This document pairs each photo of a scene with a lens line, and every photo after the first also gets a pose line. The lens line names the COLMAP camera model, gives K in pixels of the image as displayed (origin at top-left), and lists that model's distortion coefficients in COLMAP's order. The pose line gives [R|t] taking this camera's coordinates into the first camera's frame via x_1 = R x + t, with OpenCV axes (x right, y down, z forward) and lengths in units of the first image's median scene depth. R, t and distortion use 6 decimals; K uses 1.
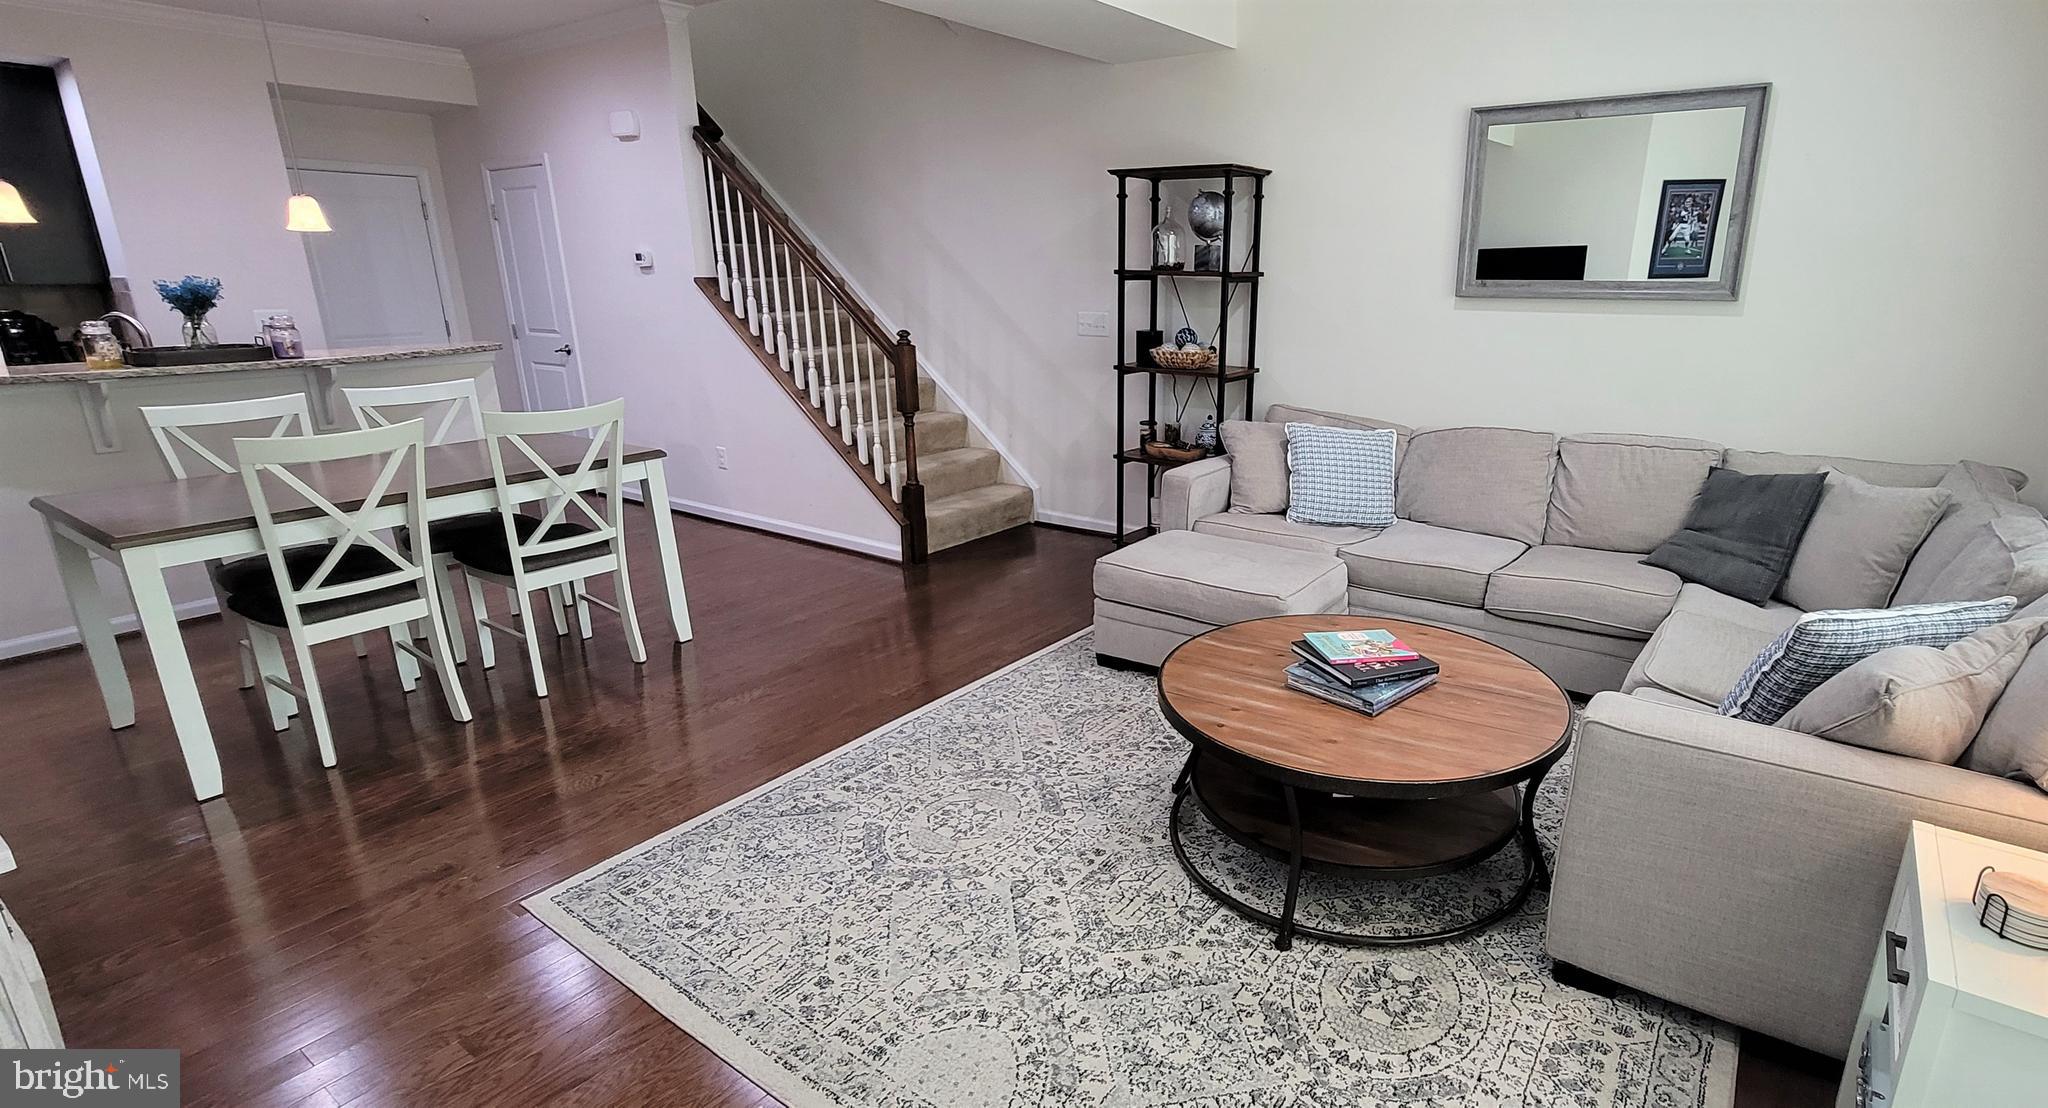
lens RADIAL K [[993.7, 0, 1150.7], [0, 993.7, 546.7], [0, 0, 1]] dist [-0.003589, 0.000772]
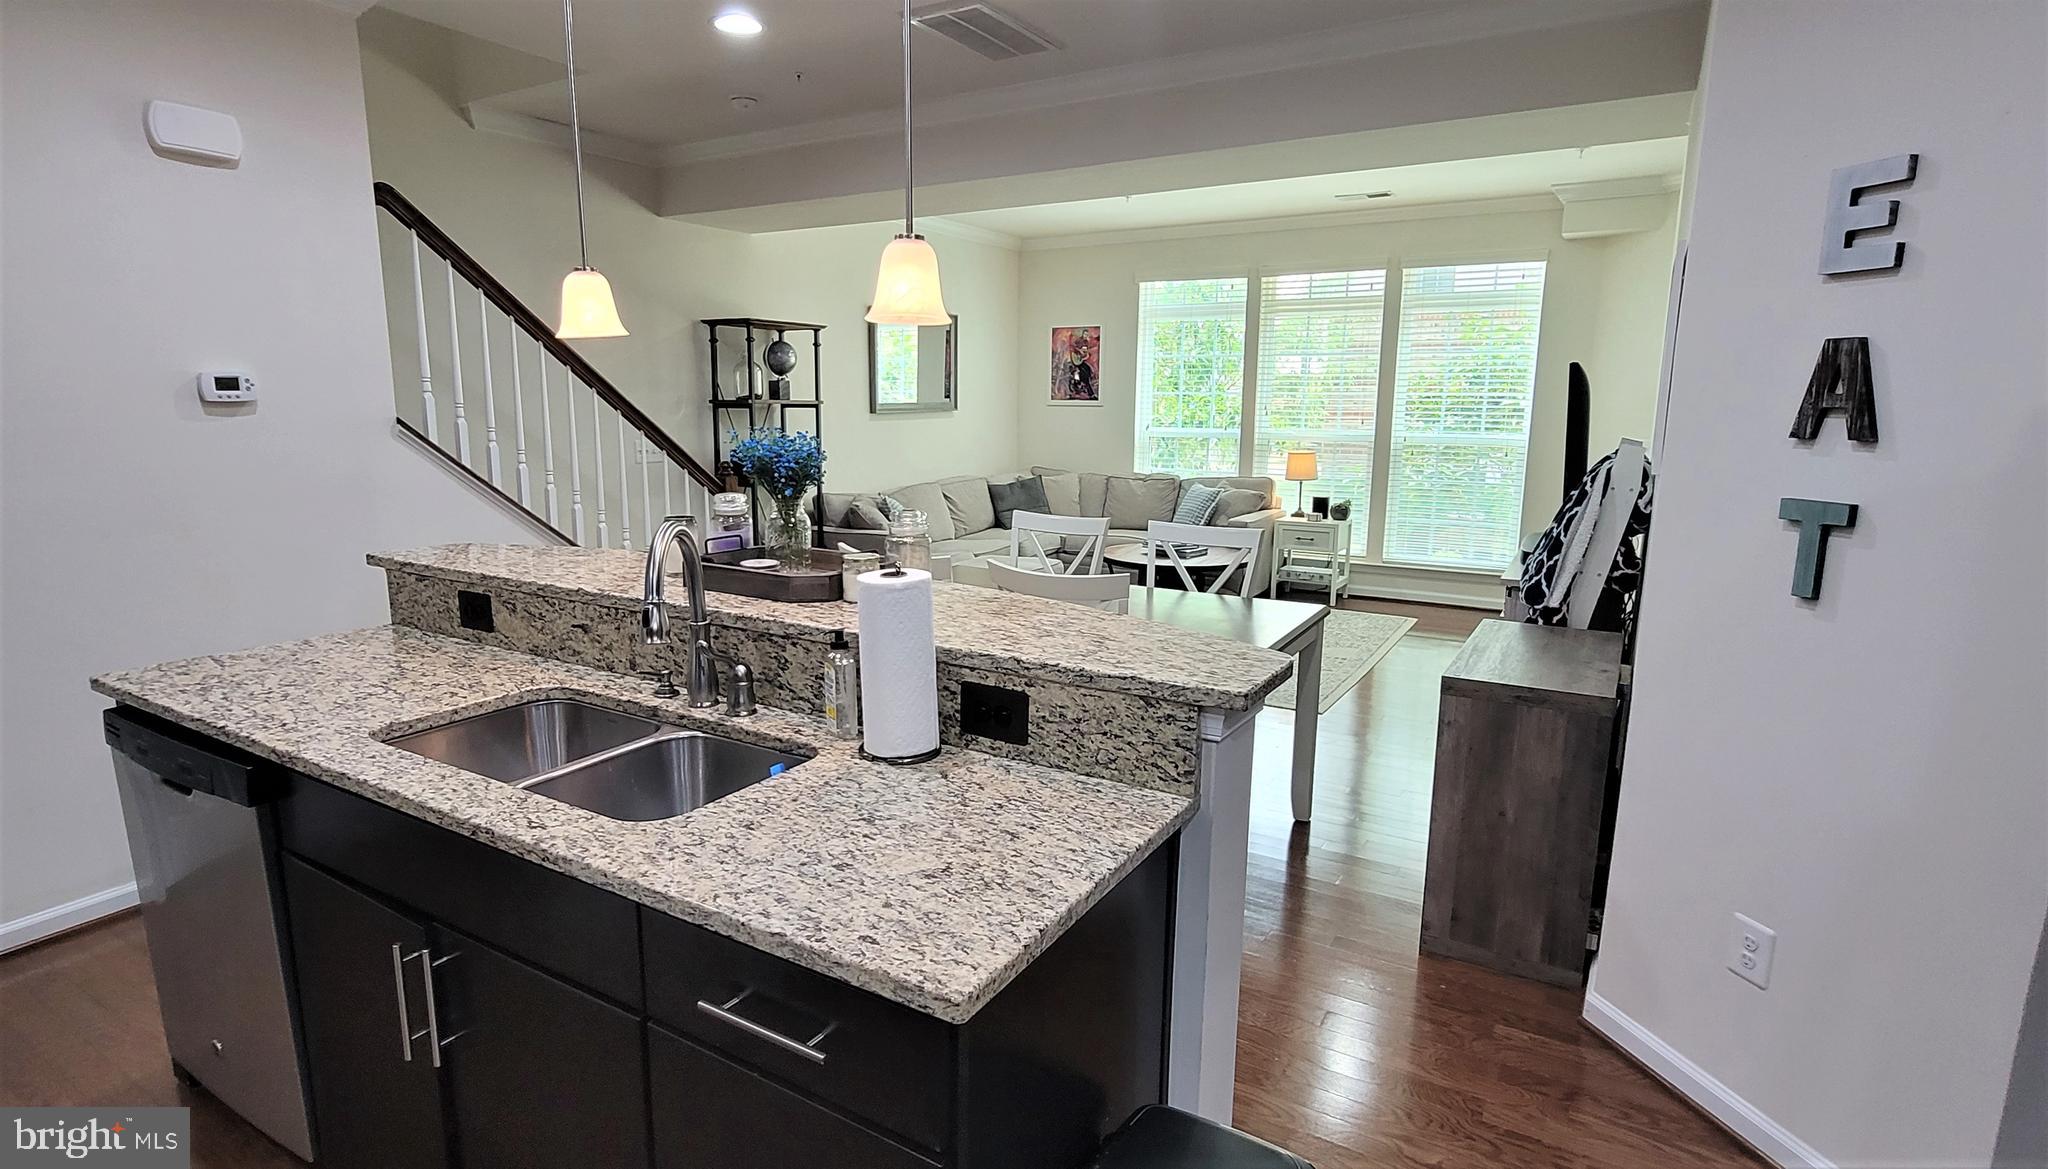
lens RADIAL K [[1038.6, 0, 998.1], [0, 1038.6, 582.1], [0, 0, 1]] dist [-0.001062, 0.000630]
pose [[-0.046619, -0.180253, 0.982515, -2.060792], [0.265735, 0.945904, 0.186145, -0.357193], [-0.962918, 0.269766, 0.003802, 1.226474]]
